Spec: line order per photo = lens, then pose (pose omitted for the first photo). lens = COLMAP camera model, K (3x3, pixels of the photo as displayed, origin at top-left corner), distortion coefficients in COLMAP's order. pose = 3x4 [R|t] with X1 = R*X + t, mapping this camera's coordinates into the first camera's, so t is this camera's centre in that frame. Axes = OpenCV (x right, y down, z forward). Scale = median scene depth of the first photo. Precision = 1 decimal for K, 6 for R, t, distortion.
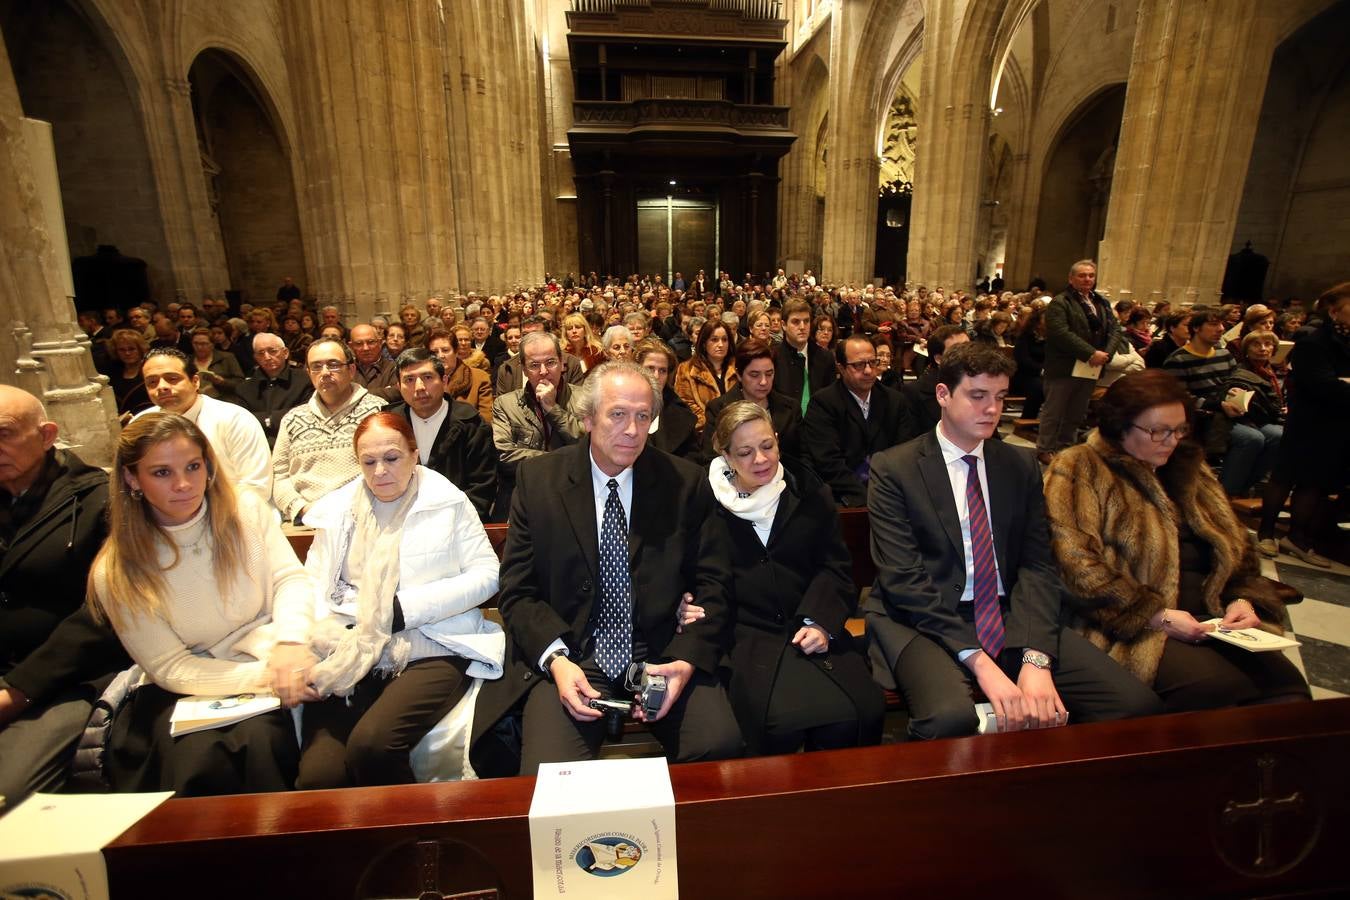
lens RADIAL K [[619.8, 0, 680.3], [0, 619.8, 454.3], [0, 0, 1]] dist [-0.058478, 0.026833]
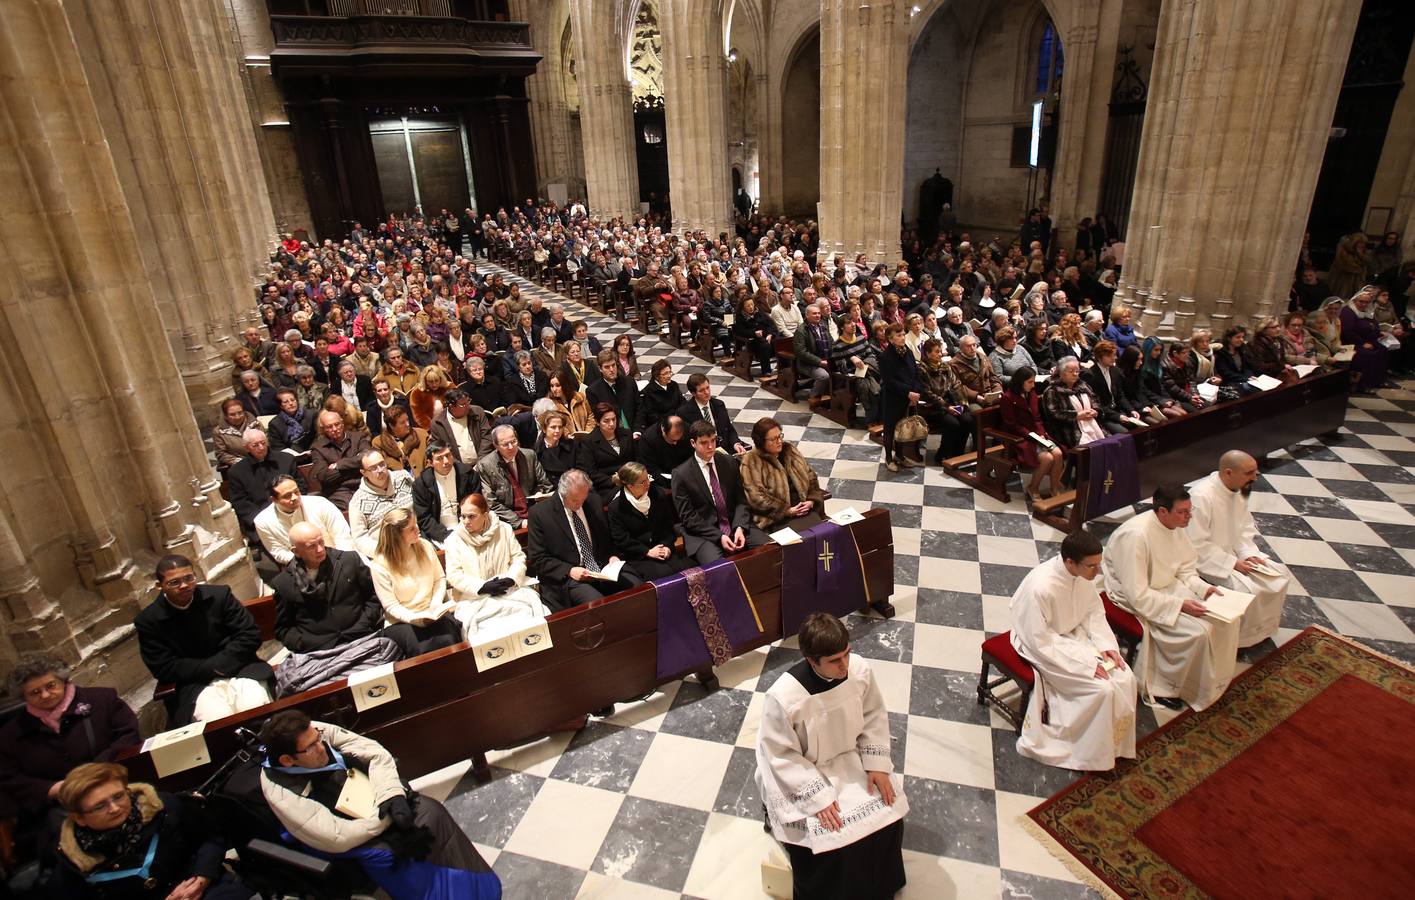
lens RADIAL K [[716.8, 0, 694.9], [0, 716.8, 442.3], [0, 0, 1]] dist [-0.076304, 0.039856]
pose [[0.930902, -0.171055, 0.322741, -0.043901], [0.137995, 0.982784, 0.122854, -0.040258], [-0.338199, -0.069828, 0.938480, -0.150427]]
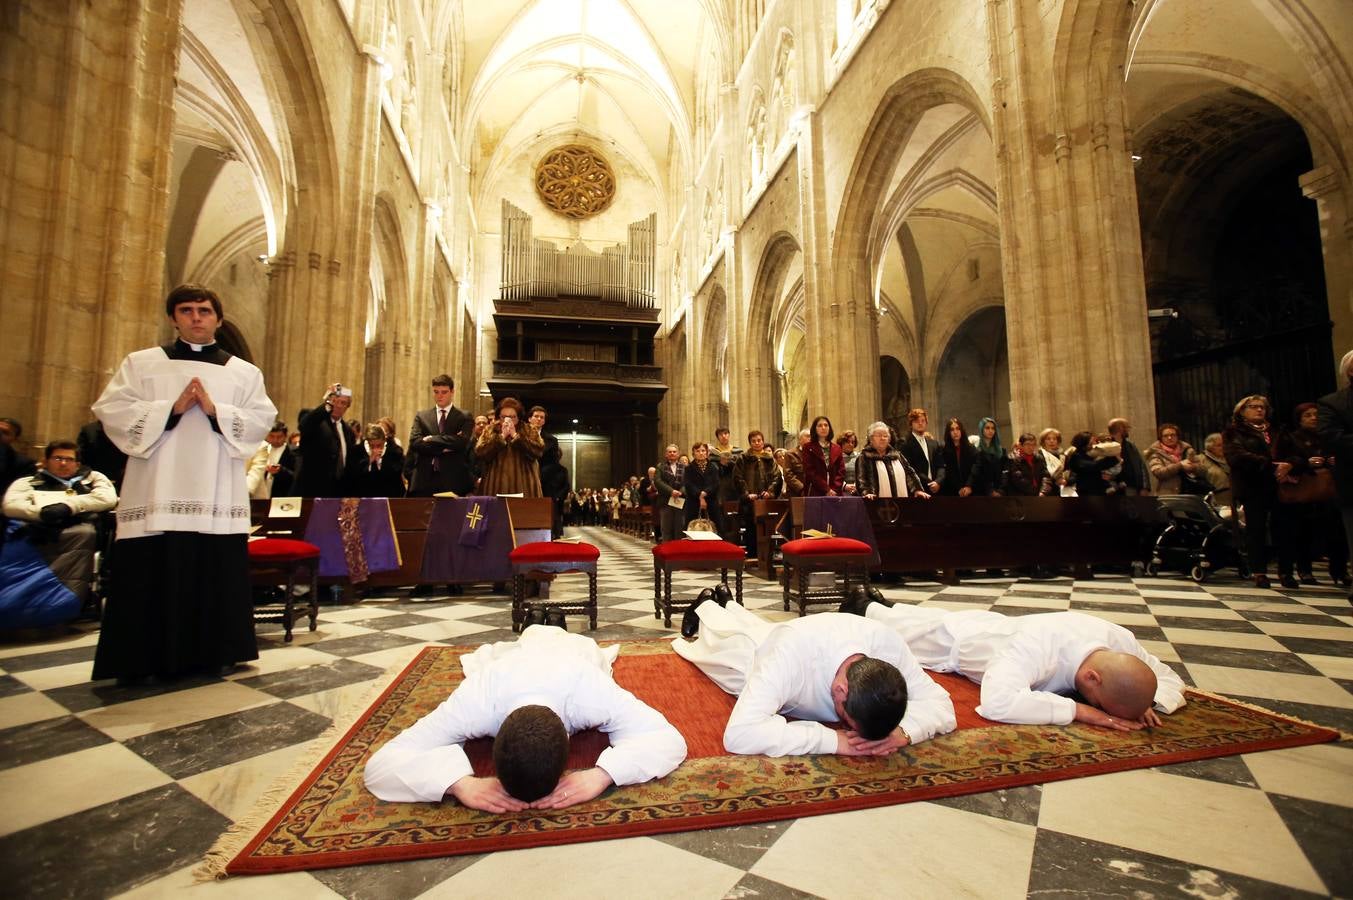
lens RADIAL K [[621.2, 0, 681.9], [0, 621.2, 454.3], [0, 0, 1]] dist [-0.058478, 0.026833]
pose [[0.996368, 0.008443, 0.084733, 0.121883], [0.022952, 0.931615, -0.362720, 0.094774], [-0.082000, 0.363348, 0.928038, -0.184318]]
